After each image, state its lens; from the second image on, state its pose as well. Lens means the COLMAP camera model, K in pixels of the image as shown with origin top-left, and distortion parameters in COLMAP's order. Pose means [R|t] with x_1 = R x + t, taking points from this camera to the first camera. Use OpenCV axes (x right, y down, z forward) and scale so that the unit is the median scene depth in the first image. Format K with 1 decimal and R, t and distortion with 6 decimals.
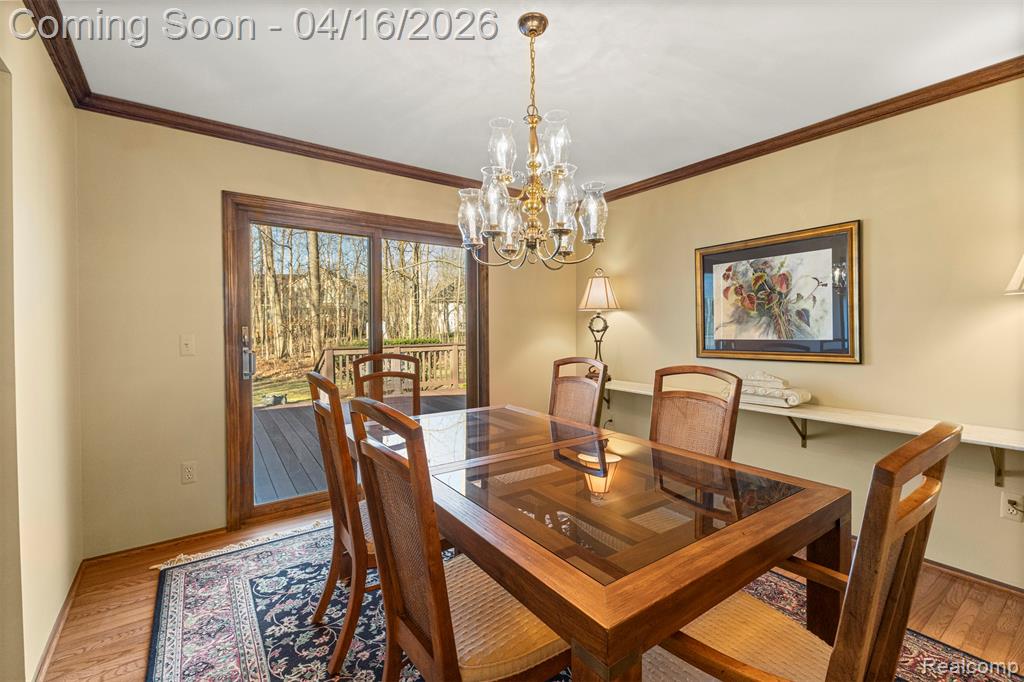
lens RADIAL K [[443.0, 0, 497.0], [0, 443.0, 326.3], [0, 0, 1]] dist [0.002333, 0.000334]
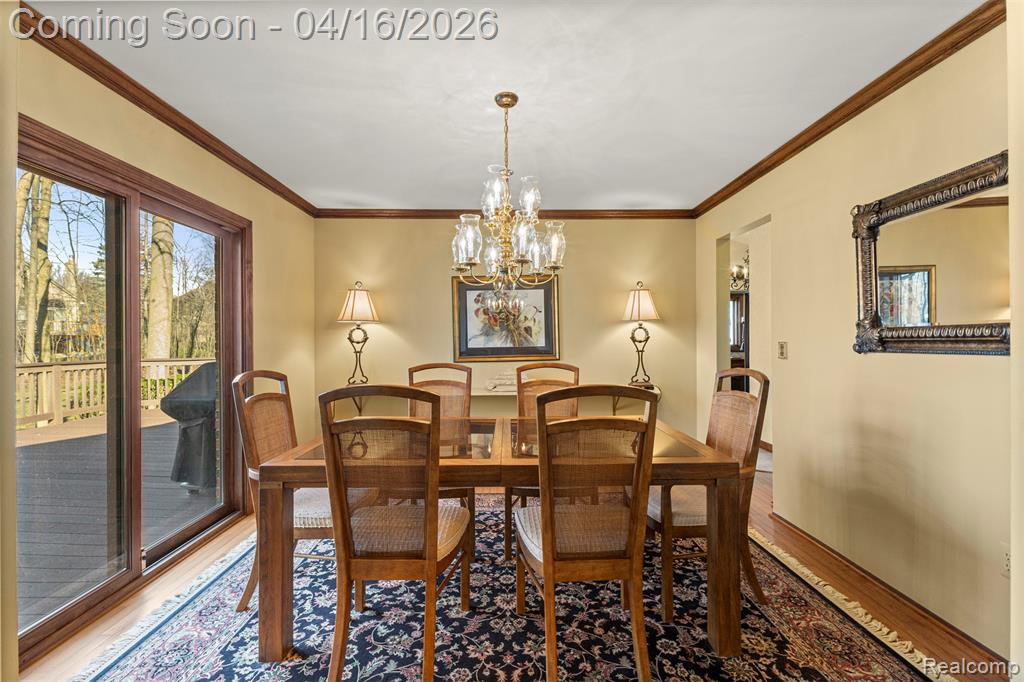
lens RADIAL K [[443.0, 0, 510.6], [0, 443.0, 340.2], [0, 0, 1]] dist [0.002333, 0.000334]
pose [[0.565200, 0.001187, 0.824953, -0.544110], [-0.001834, 0.999998, -0.000182, 0.008178], [-0.824952, -0.001410, 0.565202, 0.164197]]
